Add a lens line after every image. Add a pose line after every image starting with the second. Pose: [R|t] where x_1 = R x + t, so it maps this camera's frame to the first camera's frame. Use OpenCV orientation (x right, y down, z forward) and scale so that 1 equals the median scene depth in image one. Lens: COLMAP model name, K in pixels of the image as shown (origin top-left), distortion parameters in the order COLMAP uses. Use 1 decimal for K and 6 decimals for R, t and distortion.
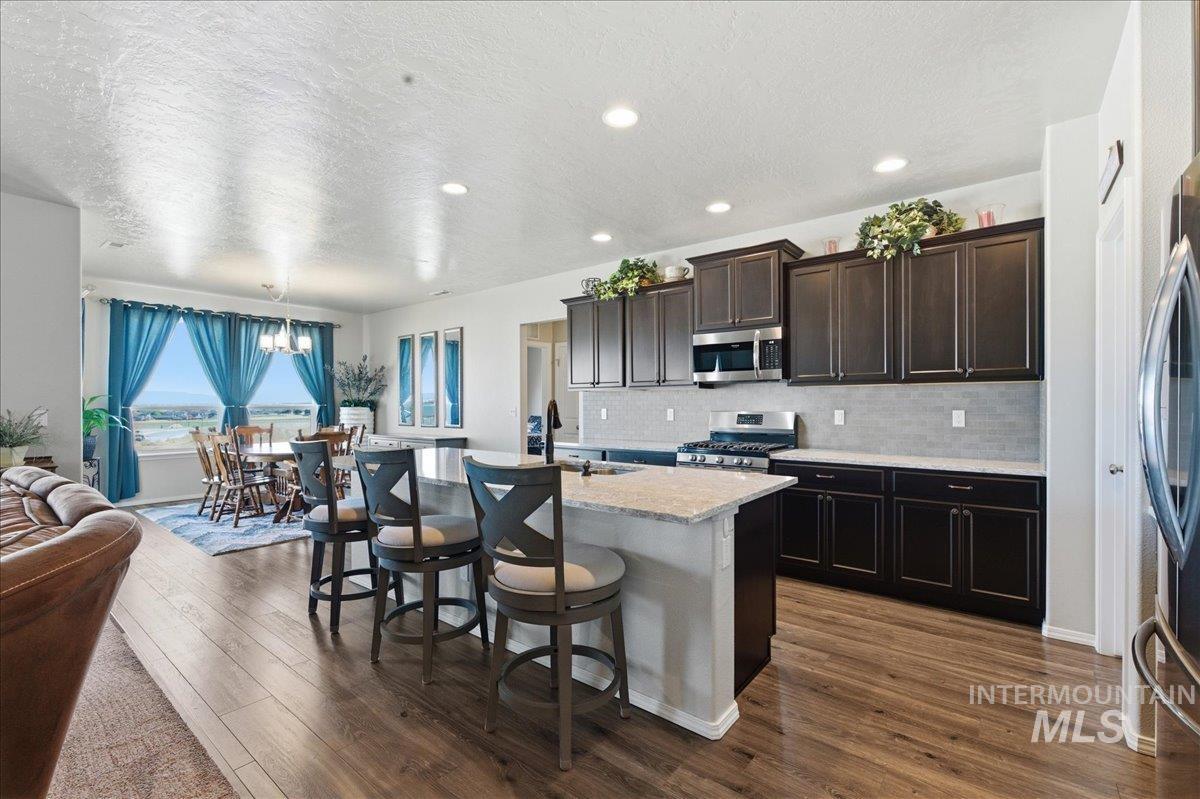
lens RADIAL K [[518.5, 0, 602.8], [0, 518.5, 403.1], [0, 0, 1]] dist [-0.002015, 0.002139]
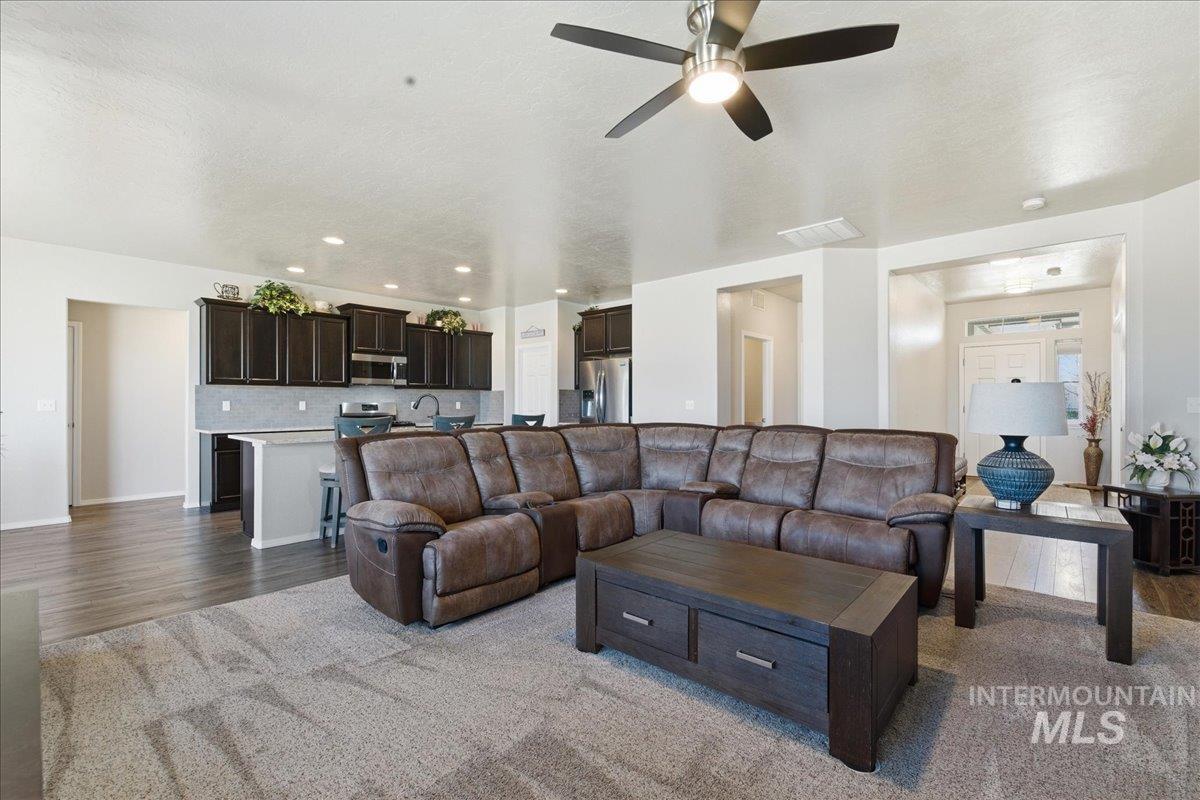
lens RADIAL K [[518.5, 0, 604.0], [0, 518.5, 403.3], [0, 0, 1]] dist [-0.002015, 0.002139]
pose [[0.057539, 0.003798, 0.998336, -0.798144], [0.000457, 0.999993, -0.003830, 0.014523], [-0.998343, 0.000676, 0.057536, 0.097155]]
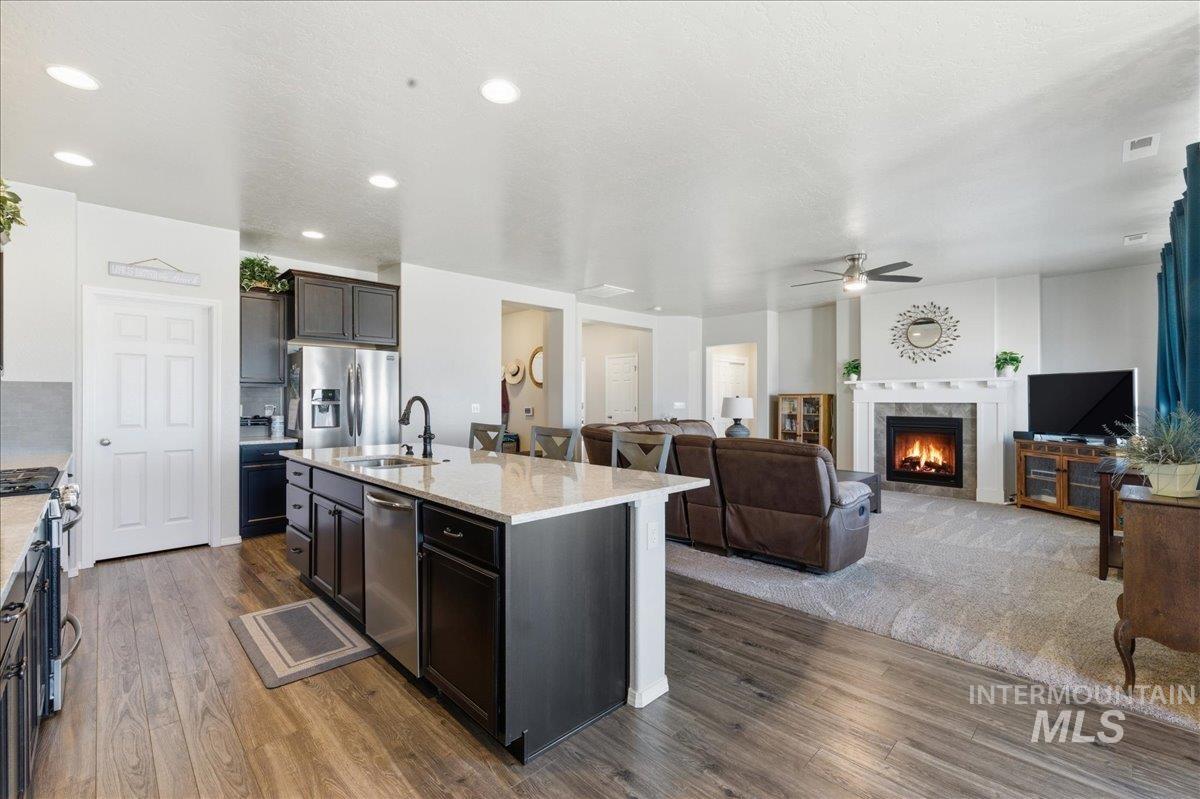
lens RADIAL K [[518.5, 0, 604.9], [0, 518.5, 396.7], [0, 0, 1]] dist [-0.002015, 0.002139]
pose [[-0.992132, 0.004948, 0.125099, -0.250581], [0.004157, 0.999970, -0.006586, 0.001634], [-0.125128, -0.006014, -0.992122, 0.820766]]
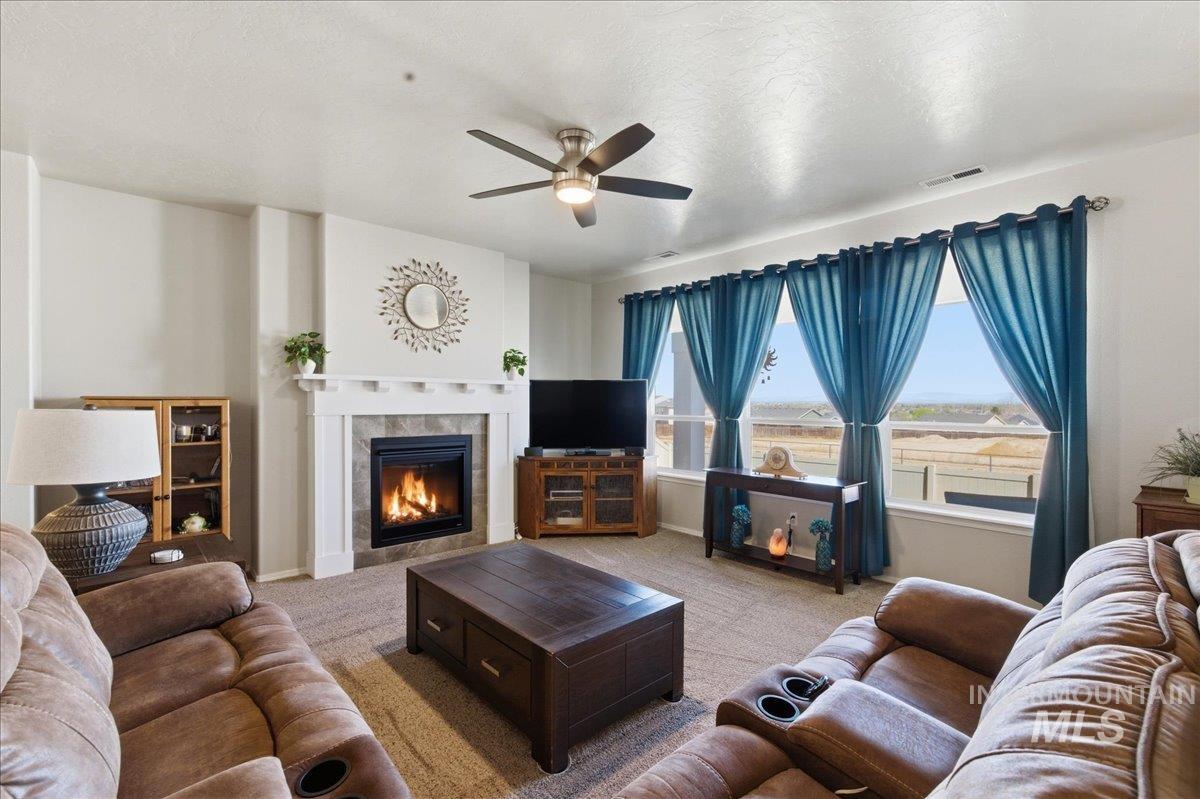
lens RADIAL K [[518.5, 0, 601.0], [0, 518.5, 403.1], [0, 0, 1]] dist [-0.002015, 0.002139]
pose [[-0.178296, 0.007371, -0.983949, -0.143807], [-0.007493, 0.999933, 0.008849, -0.011032], [0.983948, 0.008951, -0.178228, 0.139065]]
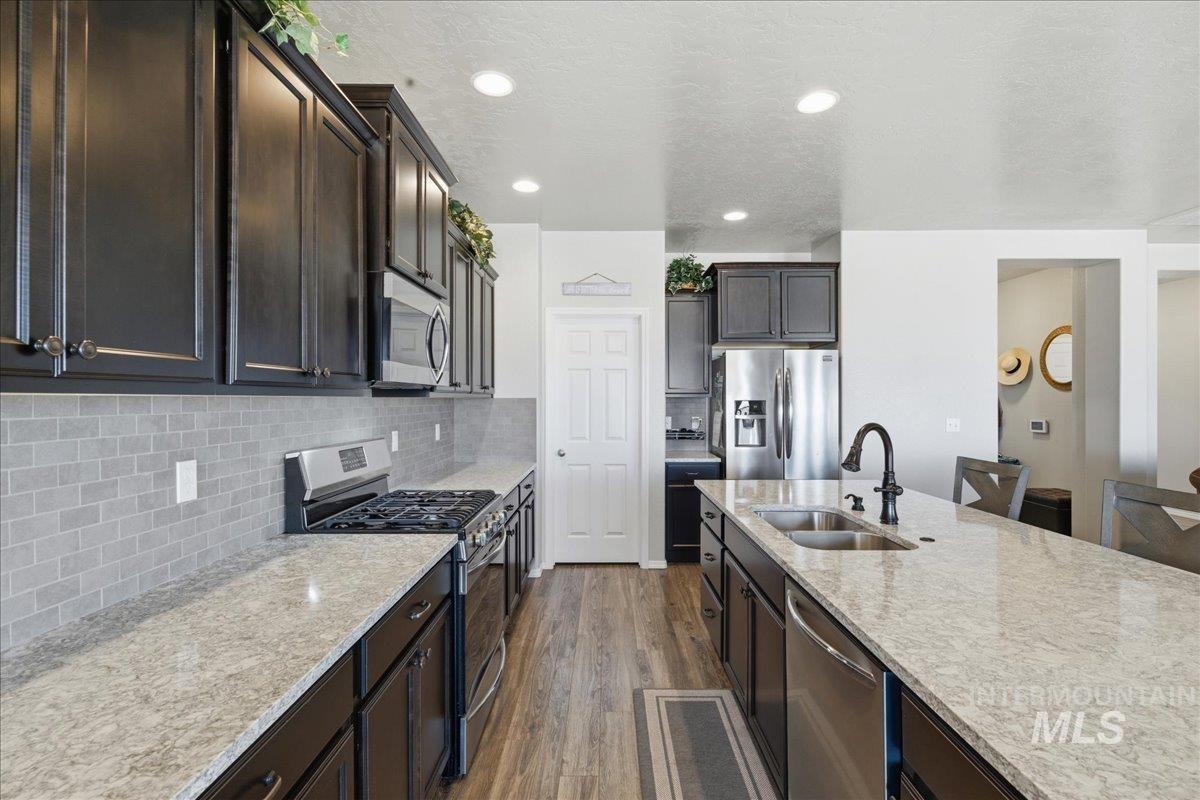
lens RADIAL K [[549.0, 0, 605.3], [0, 549.0, 400.9], [0, 0, 1]] dist [0.003622, 0.000385]
pose [[-0.620292, 0.001203, 0.784370, -0.174993], [0.003932, 0.999991, 0.001576, -0.015251], [-0.784361, 0.004062, -0.620292, 0.689052]]
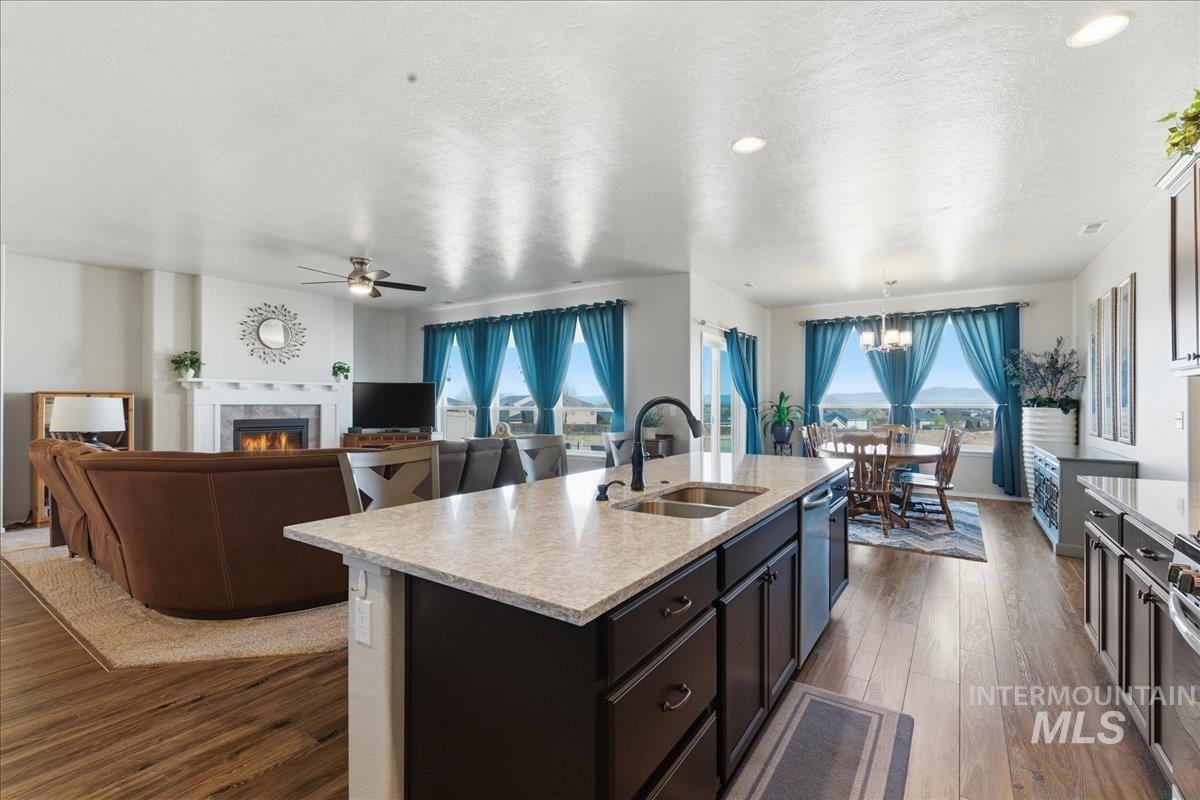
lens RADIAL K [[518.5, 0, 608.2], [0, 518.5, 397.3], [0, 0, 1]] dist [-0.002015, 0.002139]
pose [[0.076570, -0.006868, -0.997041, 0.258069], [-0.003377, 0.999969, -0.007148, 0.000398], [0.997058, 0.003914, 0.076545, 0.350294]]
